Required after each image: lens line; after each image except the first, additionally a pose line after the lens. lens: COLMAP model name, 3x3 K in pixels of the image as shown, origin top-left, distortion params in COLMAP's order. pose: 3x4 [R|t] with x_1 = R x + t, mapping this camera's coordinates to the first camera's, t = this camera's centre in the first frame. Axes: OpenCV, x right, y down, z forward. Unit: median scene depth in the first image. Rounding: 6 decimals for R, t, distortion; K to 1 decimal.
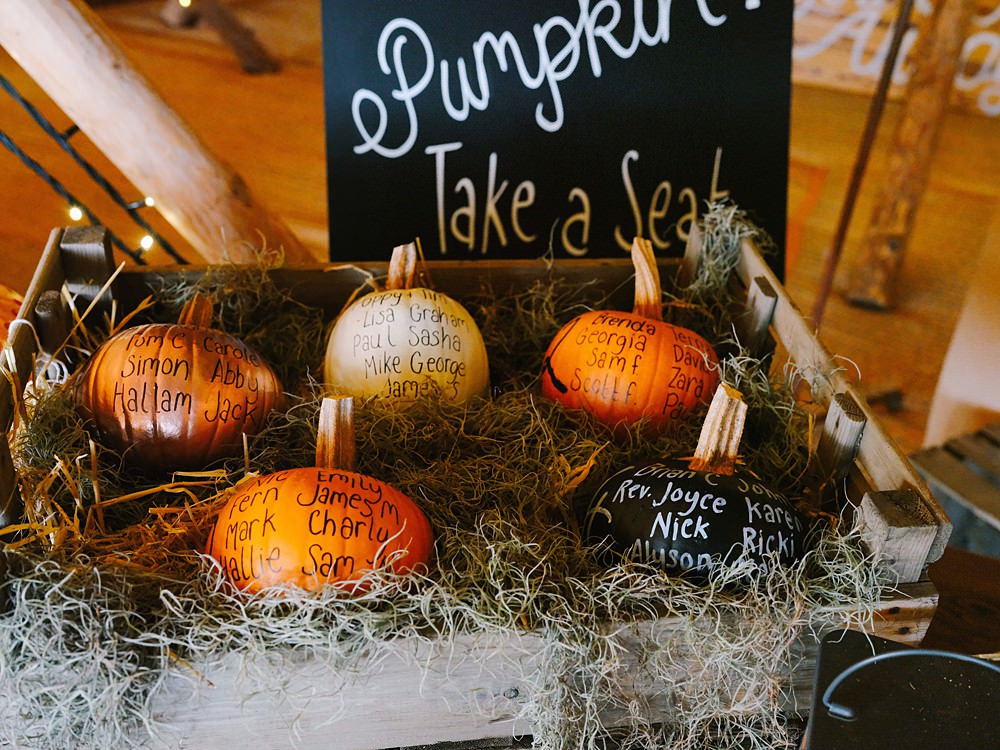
lens RADIAL K [[1027.8, 0, 498.7], [0, 1027.8, 375.6], [0, 0, 1]] dist [0.006732, 0.000000]
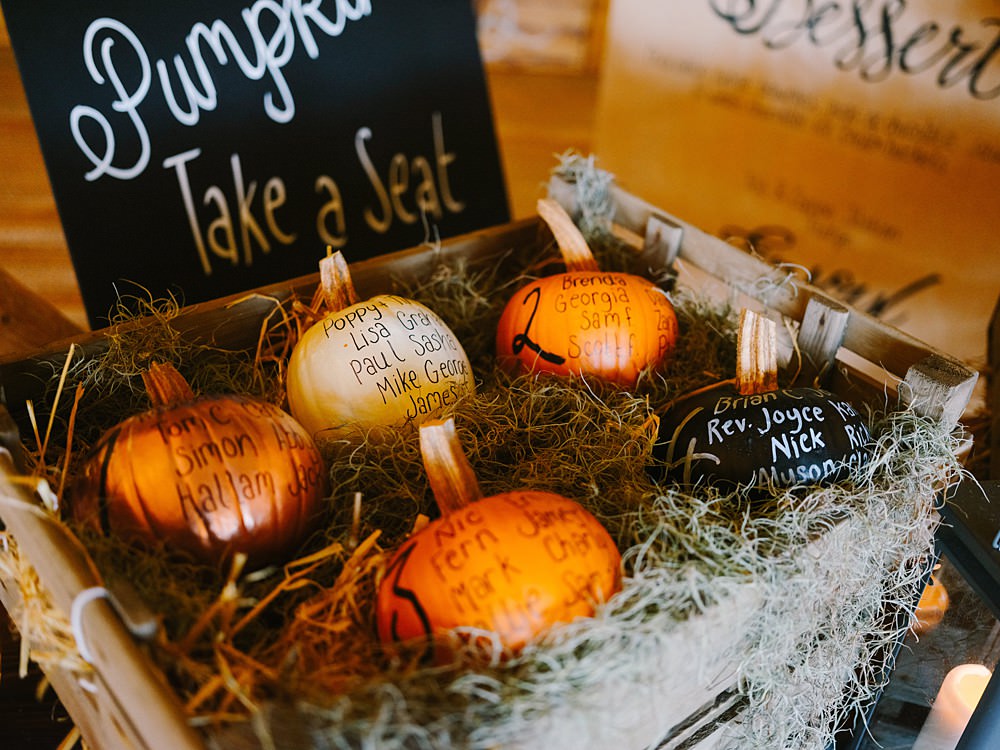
lens RADIAL K [[1027.8, 0, 498.4], [0, 1027.8, 374.6], [0, 0, 1]] dist [0.006732, 0.000000]
pose [[0.861534, -0.262580, 0.434523, -0.258569], [0.255792, 0.963798, 0.075257, -0.038643], [-0.438554, 0.046311, 0.897511, 0.092212]]
